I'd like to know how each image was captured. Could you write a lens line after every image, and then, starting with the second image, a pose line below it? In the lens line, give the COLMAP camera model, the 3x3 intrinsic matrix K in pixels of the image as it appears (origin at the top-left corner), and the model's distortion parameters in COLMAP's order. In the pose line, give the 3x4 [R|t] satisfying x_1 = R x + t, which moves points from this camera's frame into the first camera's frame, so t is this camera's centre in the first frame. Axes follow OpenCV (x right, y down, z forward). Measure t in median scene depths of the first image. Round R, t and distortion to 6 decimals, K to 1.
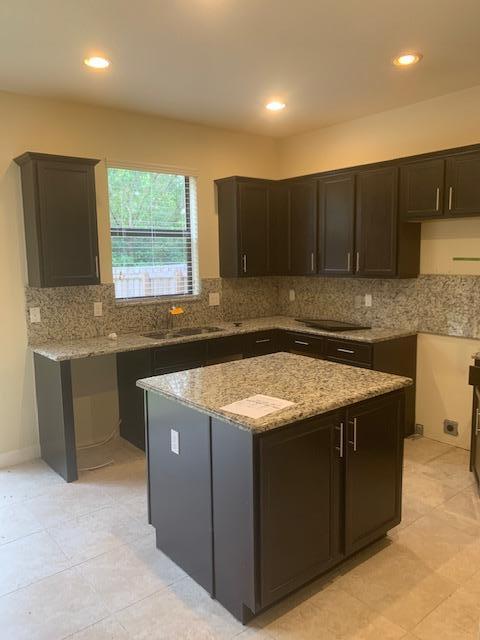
lens RADIAL K [[484.9, 0, 238.0], [0, 484.9, 315.2], [0, 0, 1]] dist [0.044429, -0.066401]
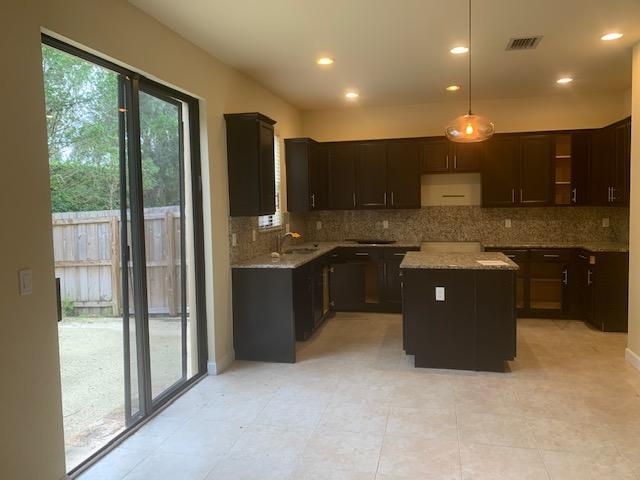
lens RADIAL K [[487.3, 0, 317.8], [0, 487.3, 230.2], [0, 0, 1]] dist [0.080133, -0.114995]
pose [[0.791779, -0.035583, 0.609770, -0.930497], [0.081368, 0.995549, -0.047560, 0.047606], [-0.605364, 0.087273, 0.791150, -0.093199]]
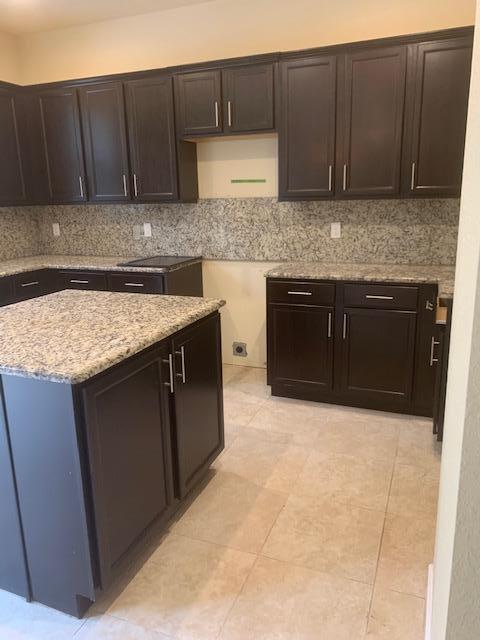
lens RADIAL K [[484.9, 0, 238.0], [0, 484.9, 315.2], [0, 0, 1]] dist [0.044429, -0.066401]
pose [[0.873574, -0.119954, 0.471676, -0.041669], [0.068762, 0.989849, 0.124382, 0.029691], [-0.481808, -0.076223, 0.872955, 0.109205]]
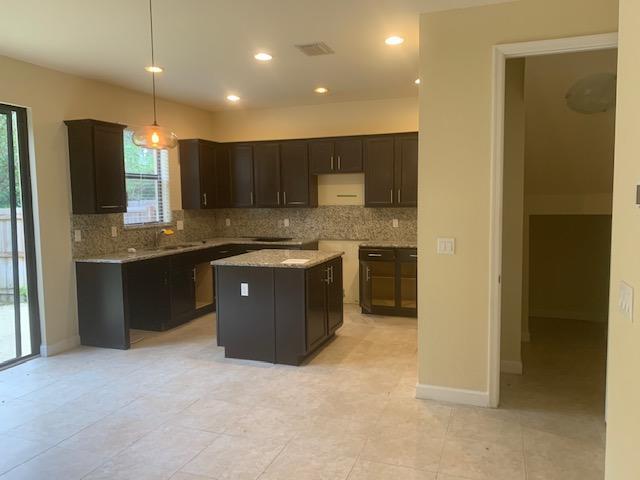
lens RADIAL K [[484.9, 0, 320.0], [0, 484.9, 240.0], [0, 0, 1]] dist [0.044429, -0.066401]
pose [[0.859576, -0.039904, 0.509448, -0.491468], [0.061573, 0.997771, -0.025737, 0.080883], [-0.507285, 0.053491, 0.860117, -0.451284]]
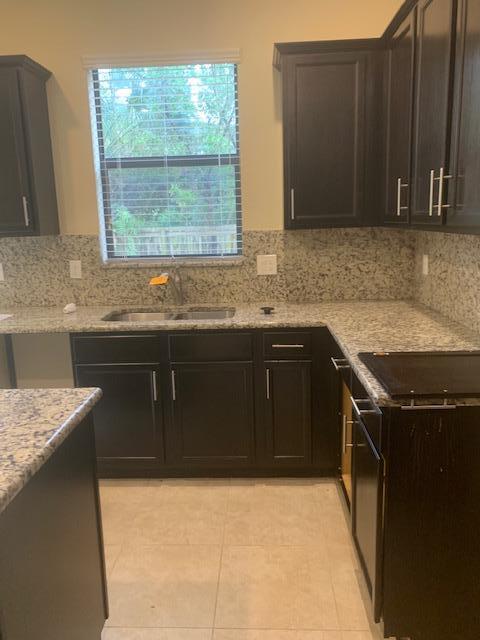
lens RADIAL K [[484.9, 0, 238.0], [0, 484.9, 315.2], [0, 0, 1]] dist [0.044429, -0.066401]
pose [[0.748085, 0.123737, -0.651965, 0.400943], [-0.064076, 0.991340, 0.114625, -0.044945], [0.660502, -0.043974, 0.749535, 0.605243]]
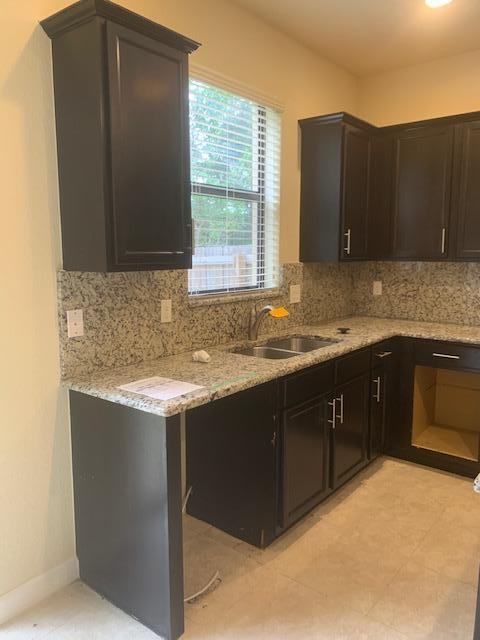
lens RADIAL K [[487.3, 0, 240.7], [0, 487.3, 317.5], [0, 0, 1]] dist [0.080133, -0.114995]
pose [[0.976626, -0.014572, 0.214452, -0.329820], [0.012128, 0.999846, 0.012708, -0.011024], [-0.214604, -0.009810, 0.976652, 0.400436]]
